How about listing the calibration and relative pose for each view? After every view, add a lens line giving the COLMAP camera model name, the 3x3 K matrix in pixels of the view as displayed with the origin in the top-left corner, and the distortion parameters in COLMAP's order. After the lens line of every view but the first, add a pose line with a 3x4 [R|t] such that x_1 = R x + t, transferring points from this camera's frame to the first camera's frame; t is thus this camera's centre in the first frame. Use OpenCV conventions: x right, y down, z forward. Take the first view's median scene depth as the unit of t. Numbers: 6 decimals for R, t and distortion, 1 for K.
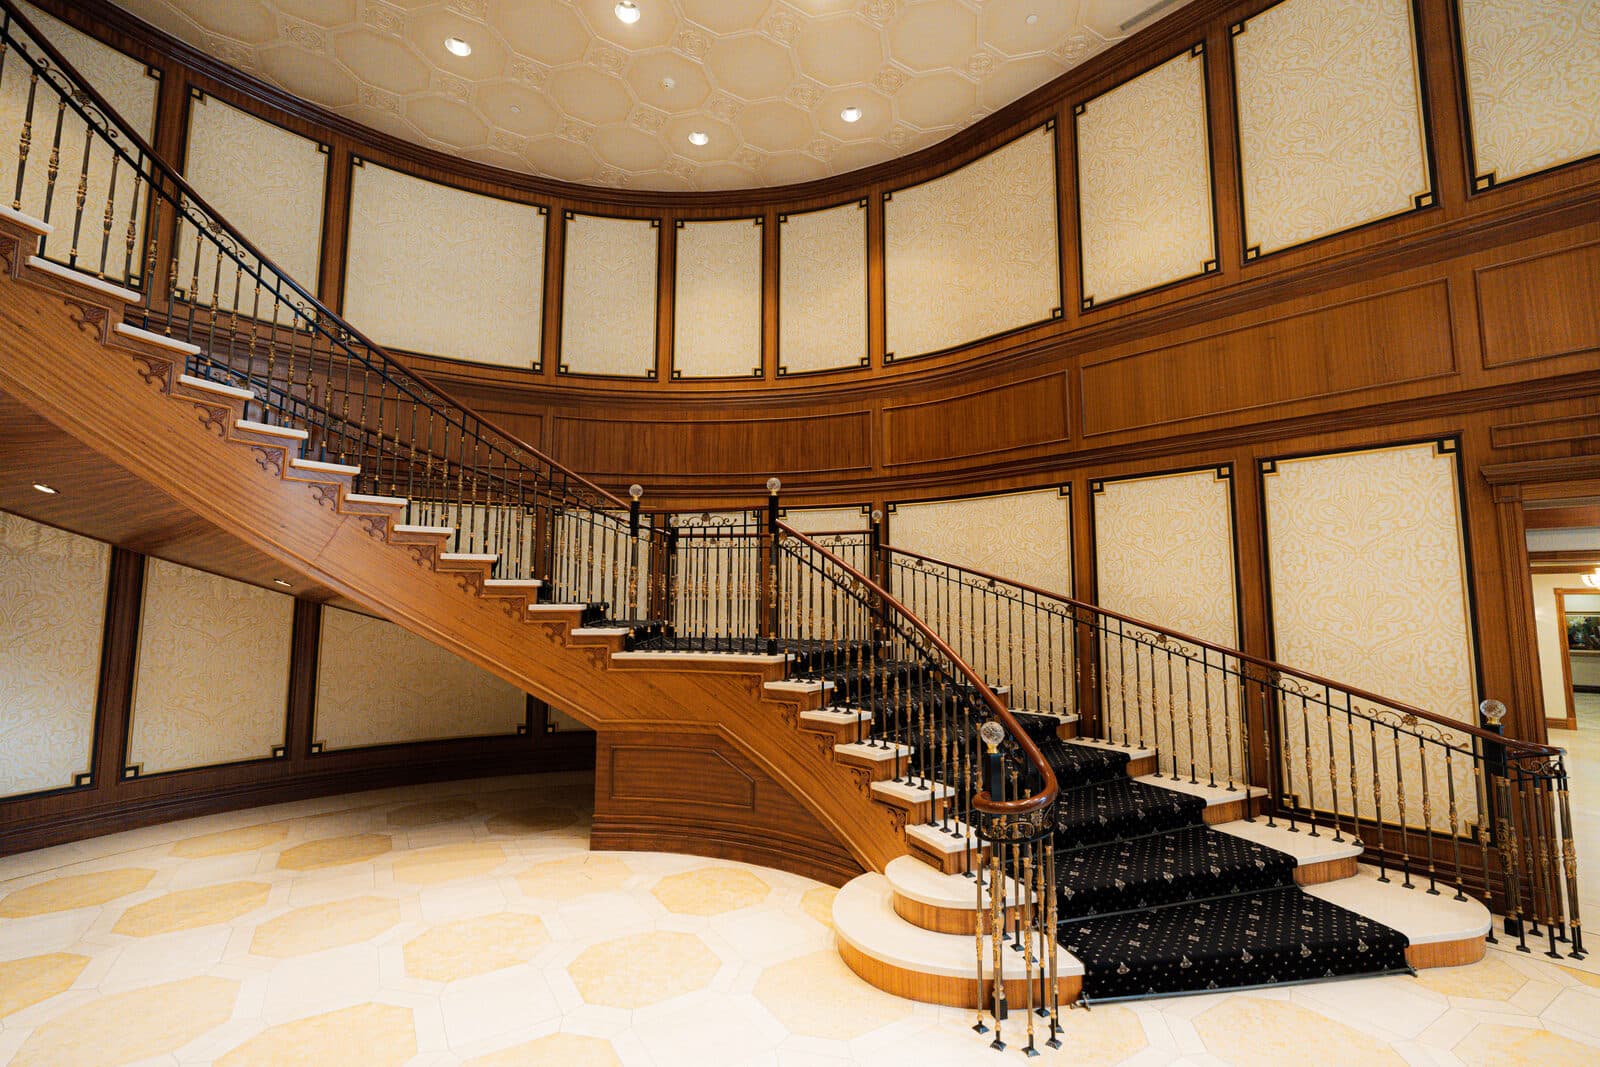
lens RADIAL K [[694.6, 0, 800.3], [0, 694.6, 533.6], [0, 0, 1]] dist [-0.006382, 0.000472]
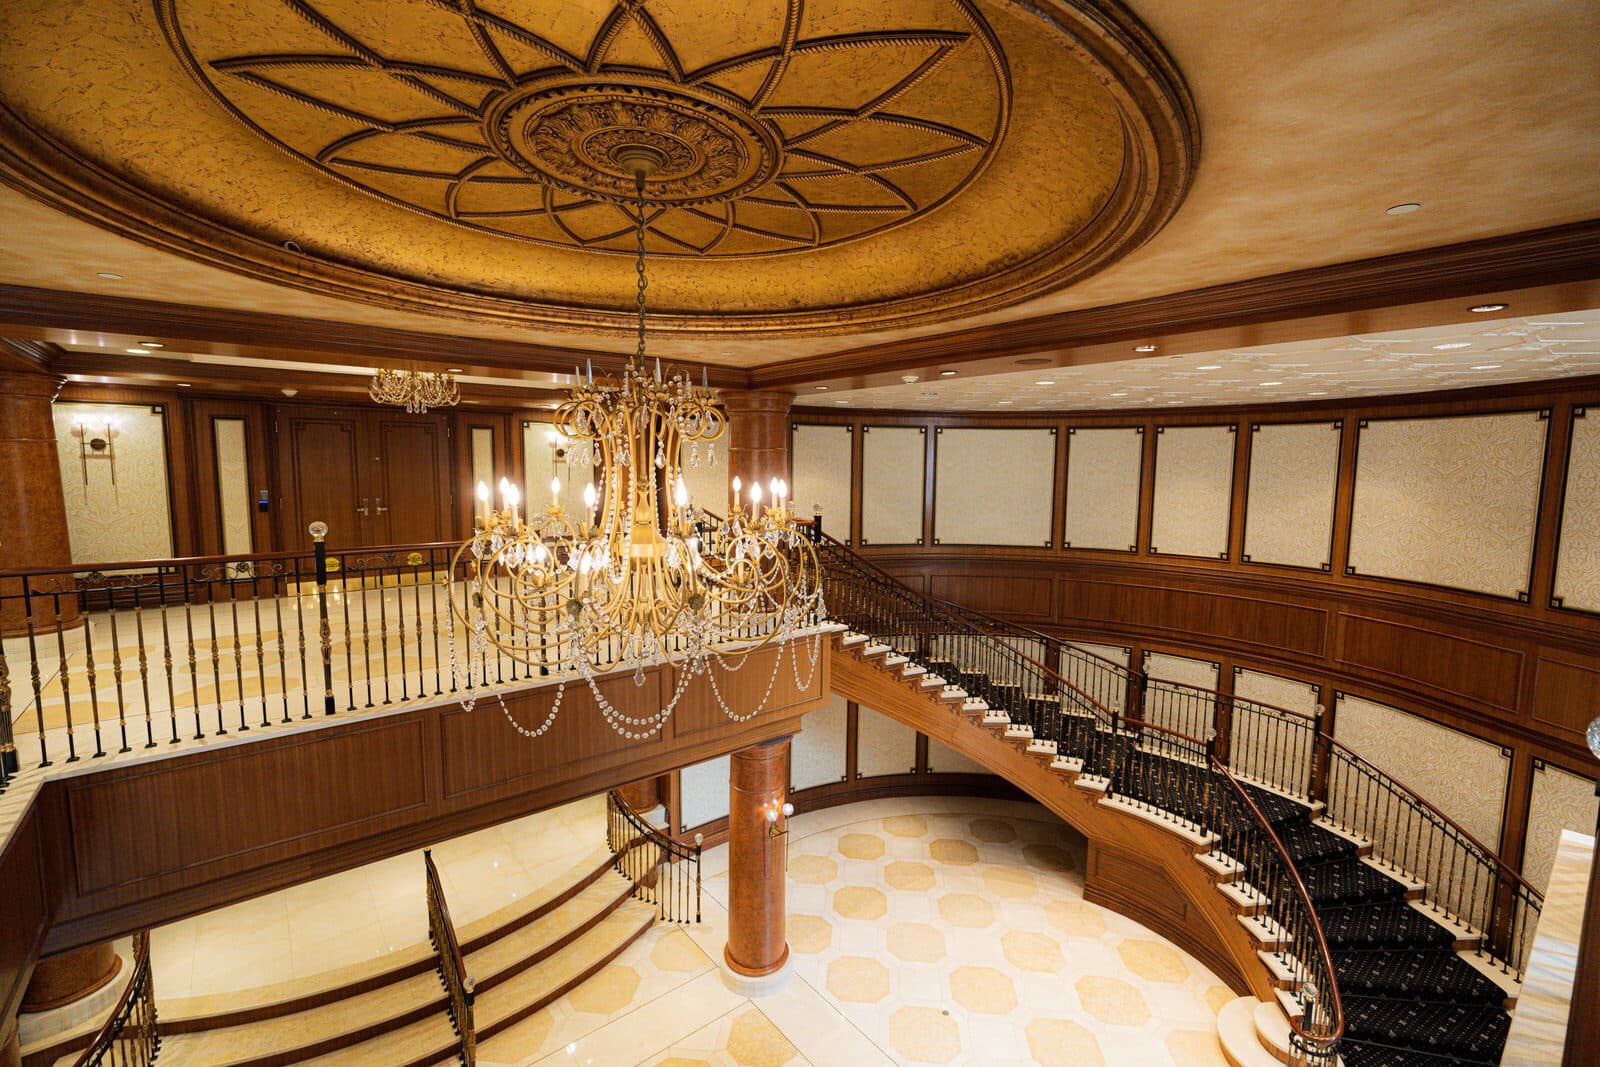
lens RADIAL K [[694.6, 0, 801.5], [0, 694.6, 534.4], [0, 0, 1]] dist [-0.006382, 0.000472]
pose [[0.789626, 0.068070, -0.609801, 0.130825], [0.051501, 0.982968, 0.176413, -0.711184], [0.611423, -0.170706, 0.772672, -0.580867]]
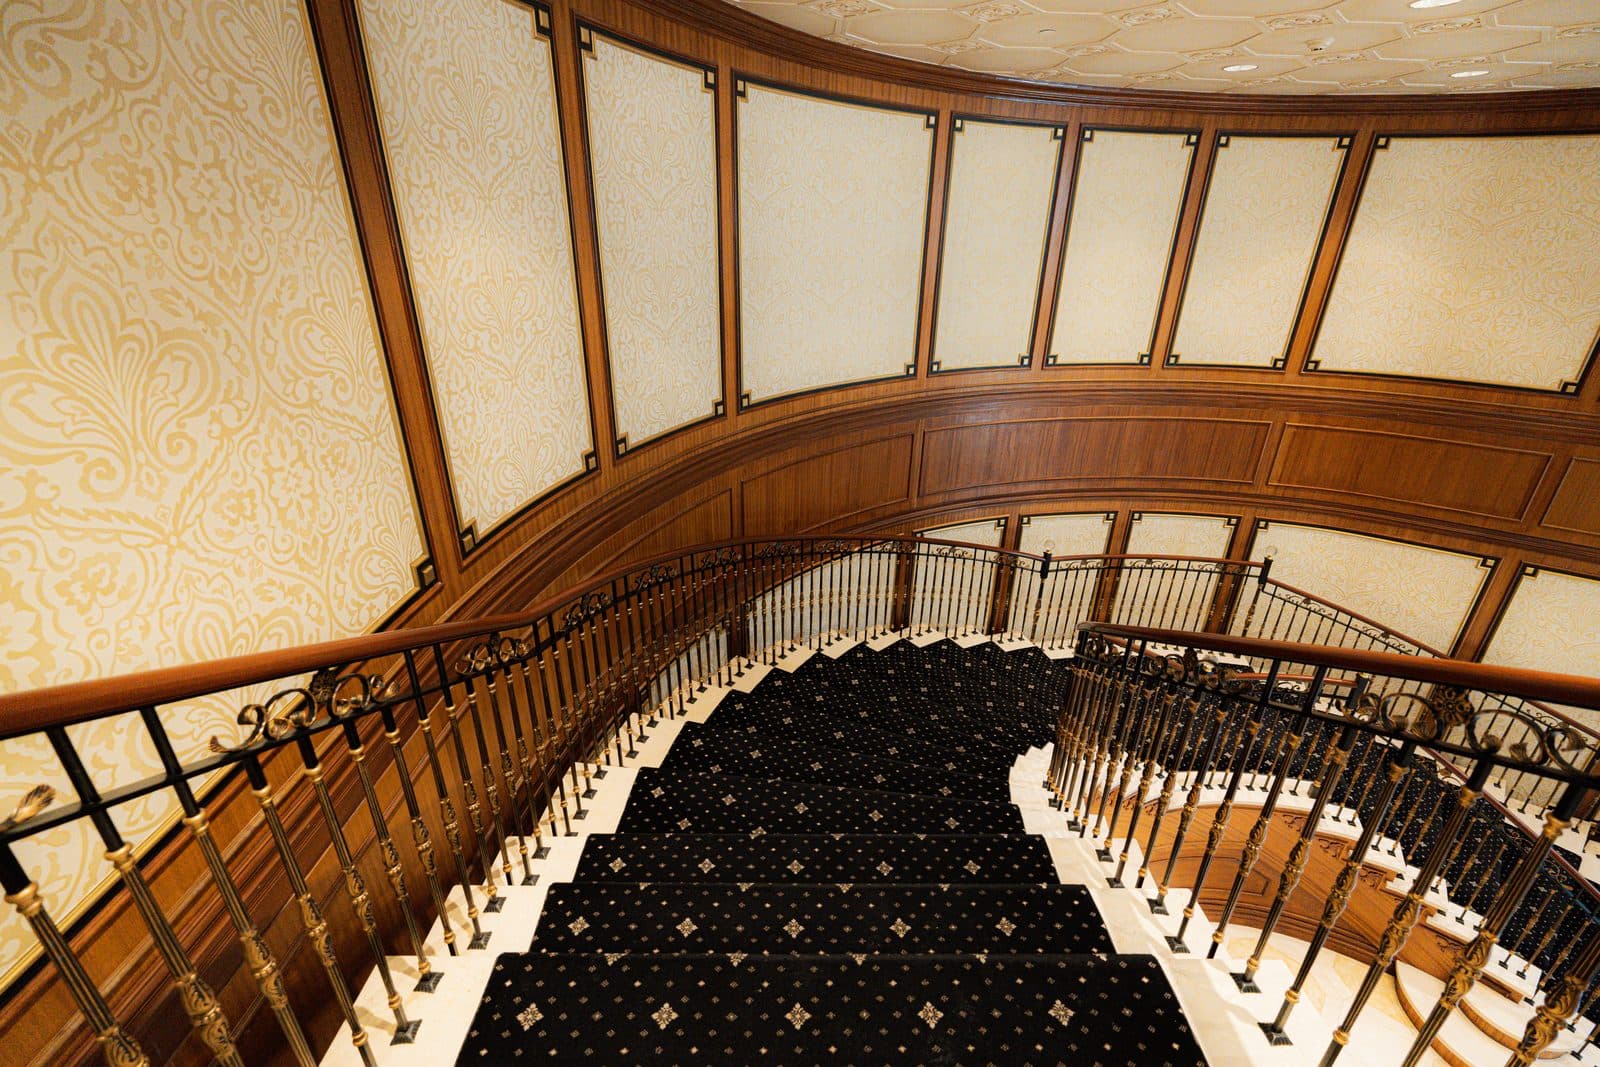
lens RADIAL K [[694.6, 0, 799.7], [0, 694.6, 536.3], [0, 0, 1]] dist [-0.006382, 0.000472]
pose [[0.973756, -0.078667, 0.213566, -0.878547], [-0.038615, 0.867653, 0.495669, -0.592132], [-0.224294, -0.490907, 0.841845, 0.385326]]
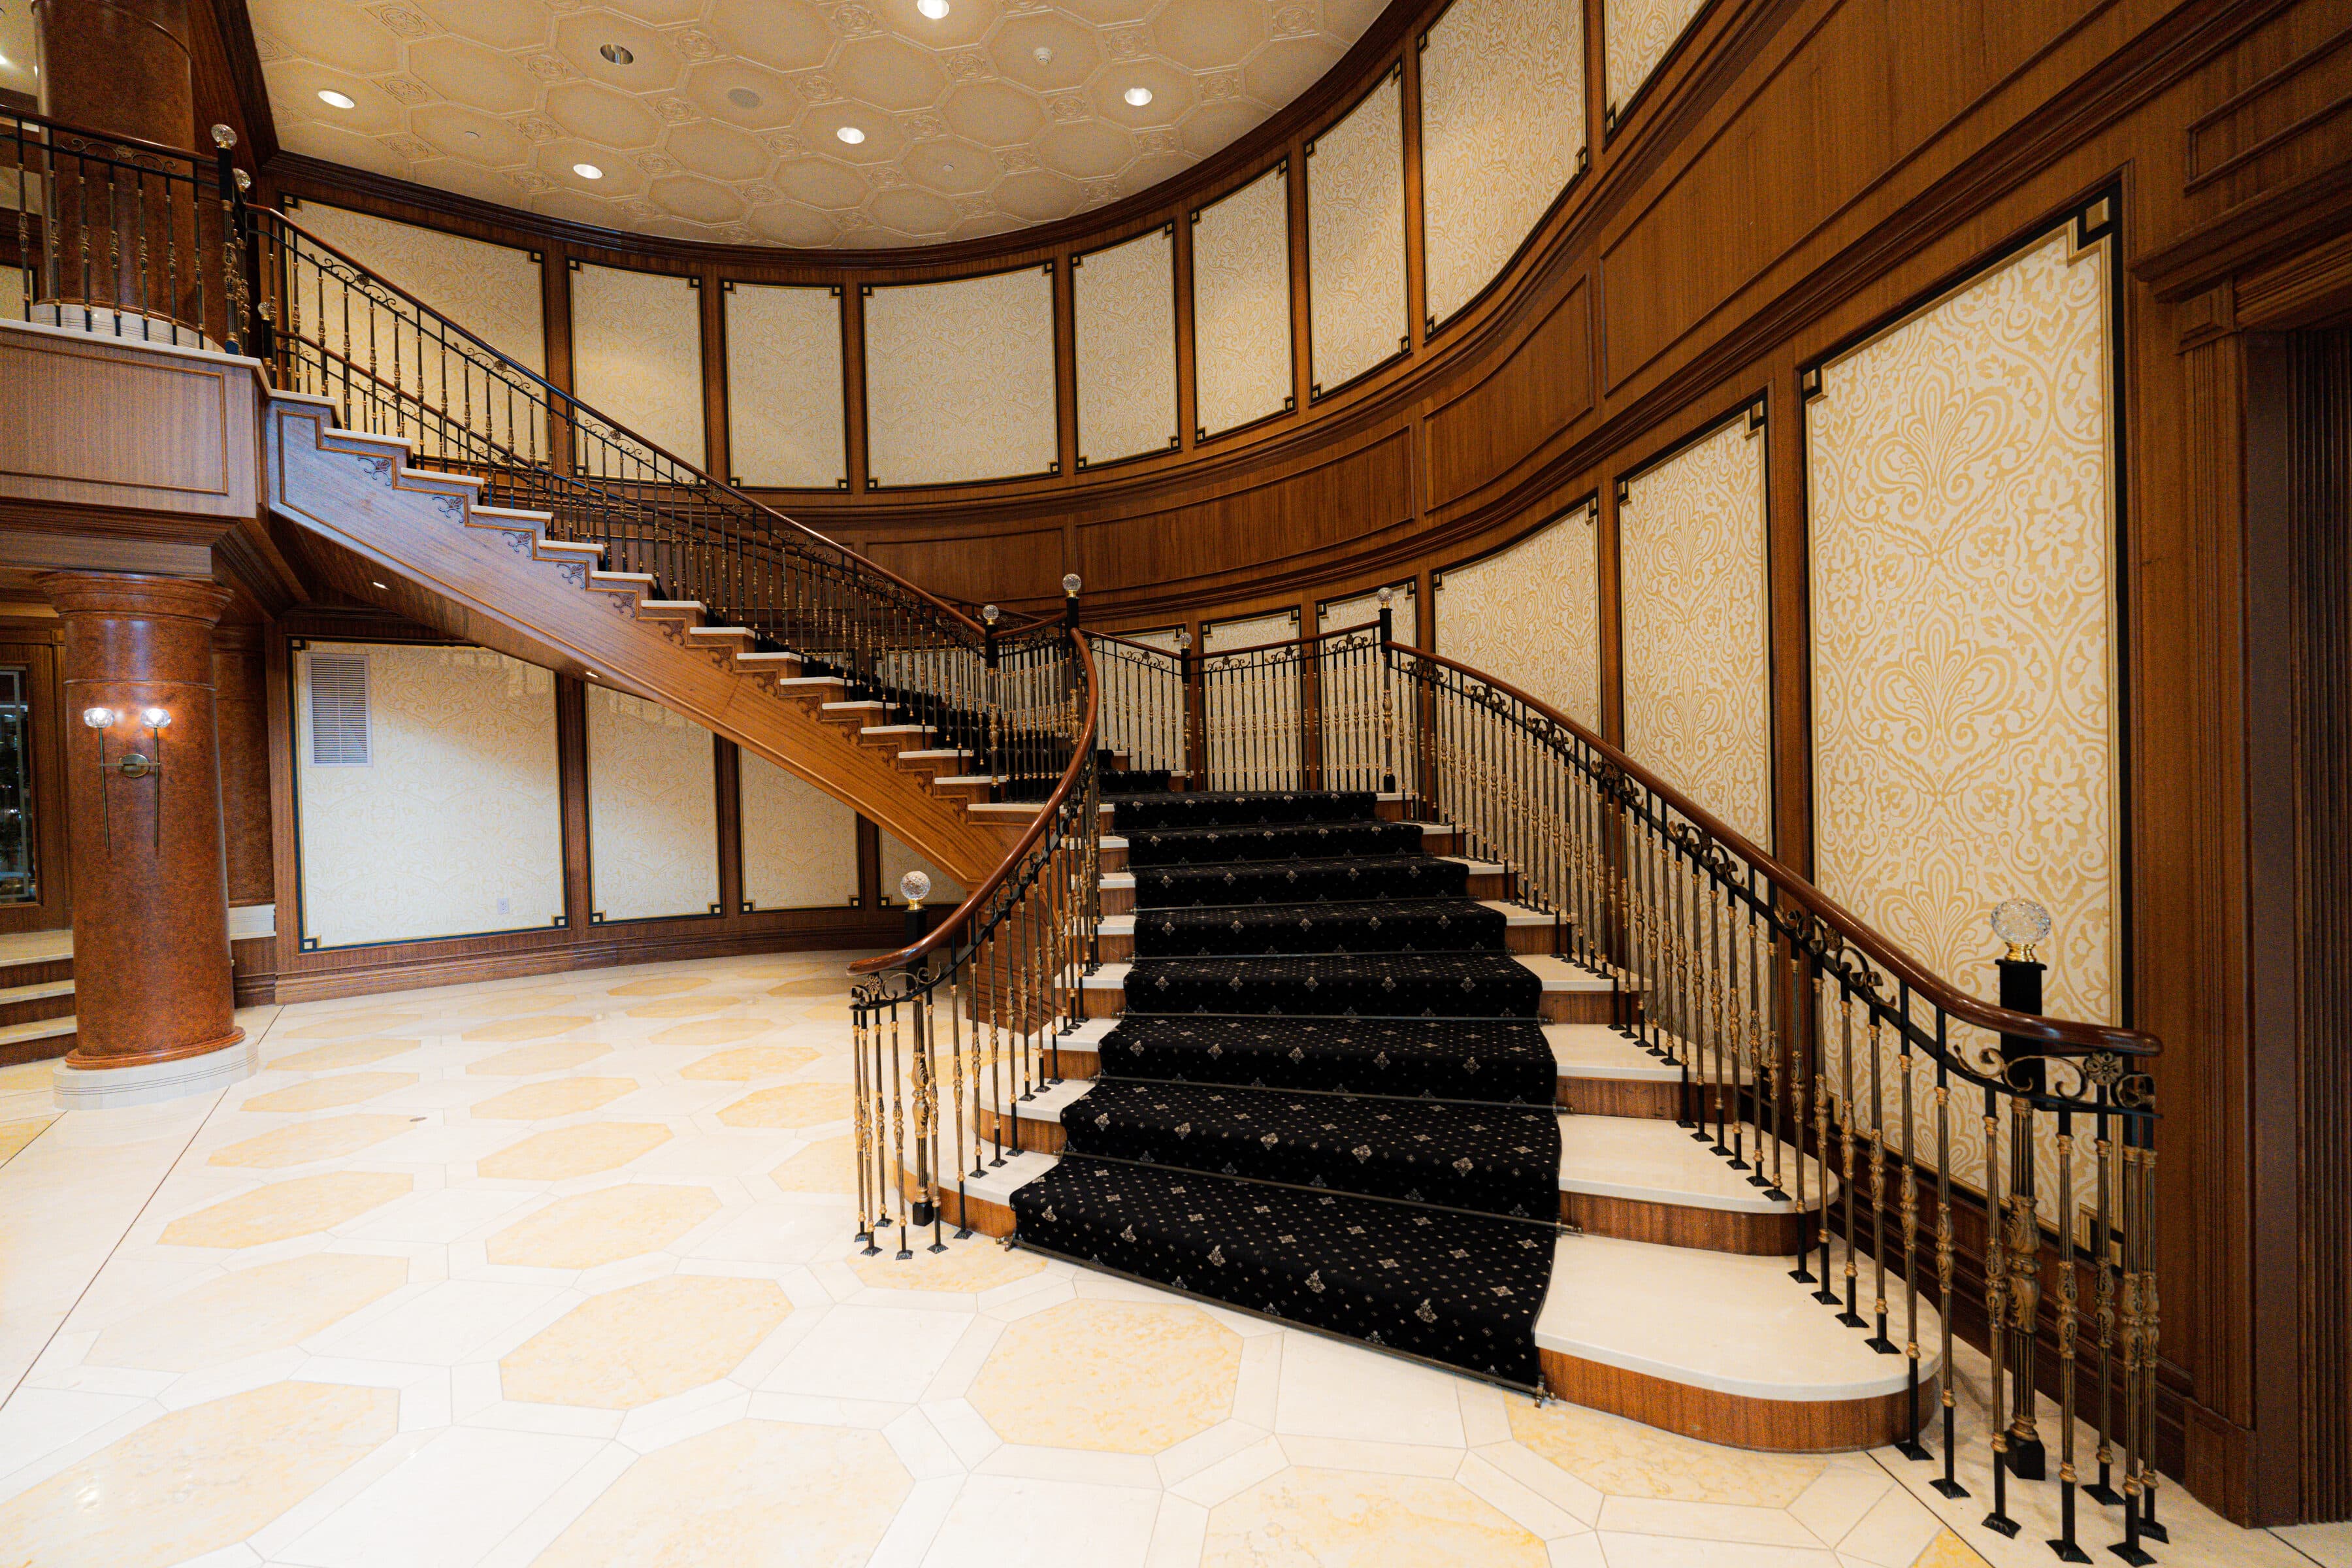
lens RADIAL K [[1021.1, 0, 1175.4], [0, 1021.1, 789.0], [0, 0, 1]] dist [-0.006382, 0.000472]
pose [[0.754124, -0.013051, -0.656602, 0.670731], [0.093921, 0.991669, 0.088161, 0.056255], [0.649981, -0.128153, 0.749067, 0.181640]]
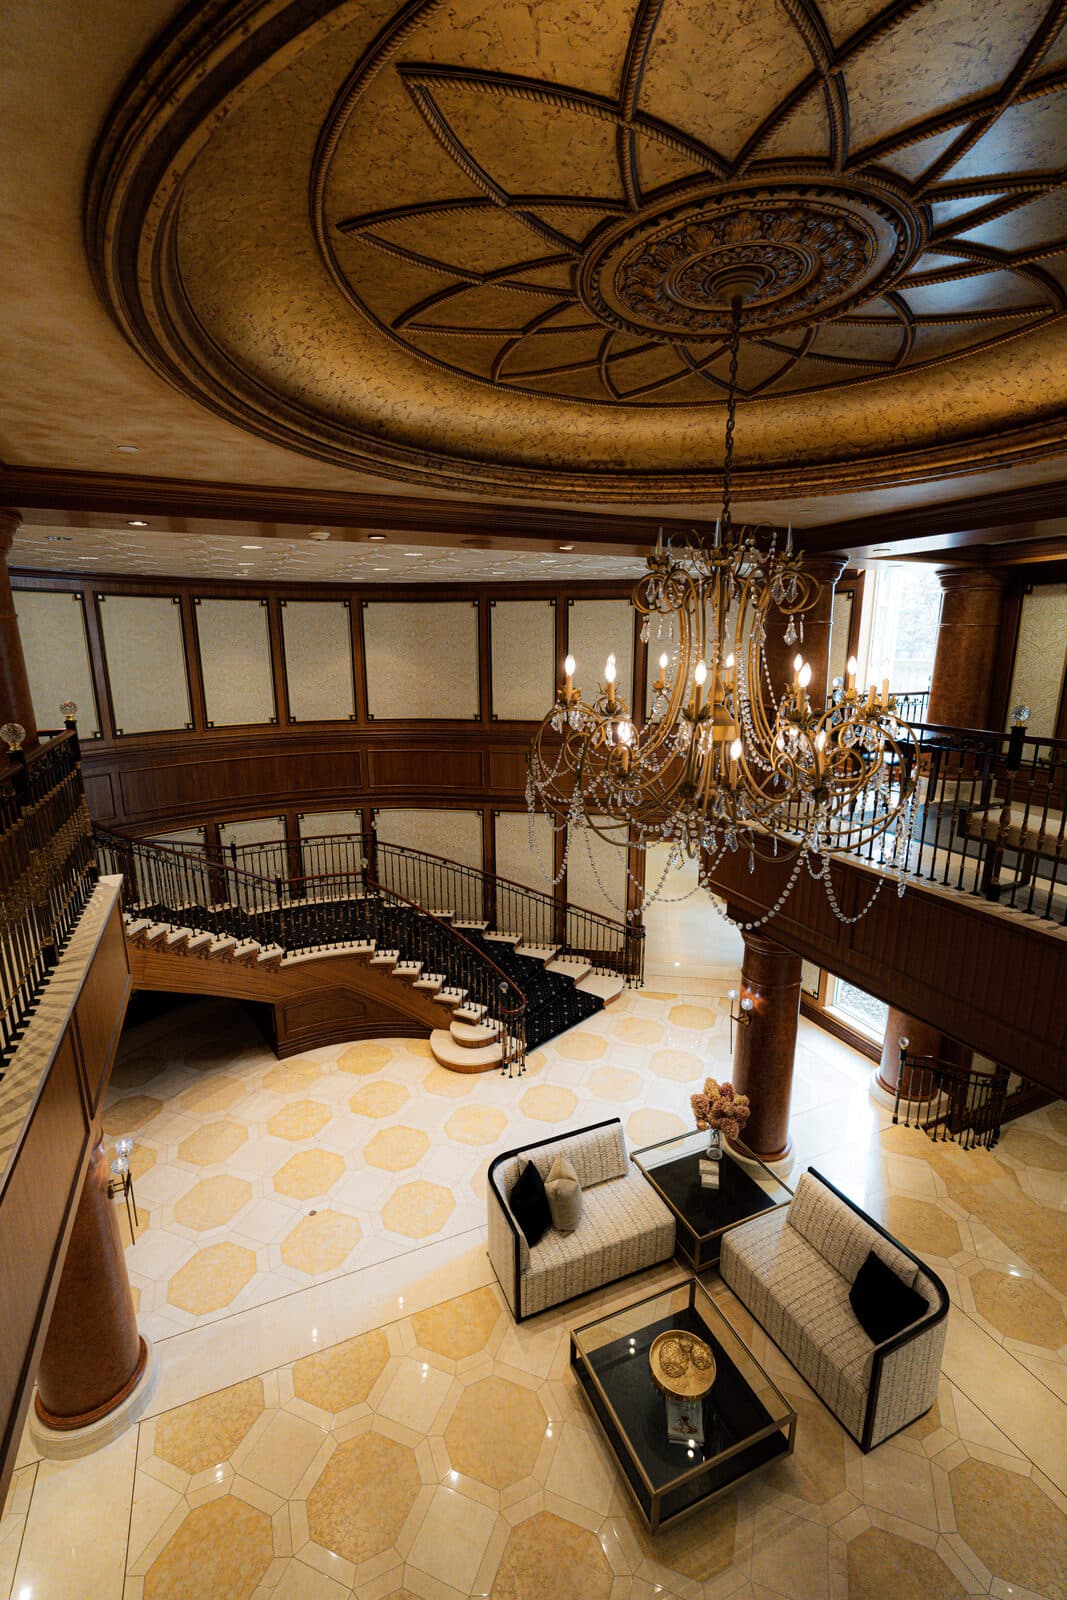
lens RADIAL K [[694.6, 0, 536.8], [0, 694.6, 798.8], [0, 0, 1]] dist [-0.006382, 0.000472]
pose [[0.797617, -0.137466, 0.587290, -0.644891], [-0.055942, 0.952625, 0.298957, -0.709034], [-0.600564, -0.271308, 0.752140, -0.559477]]
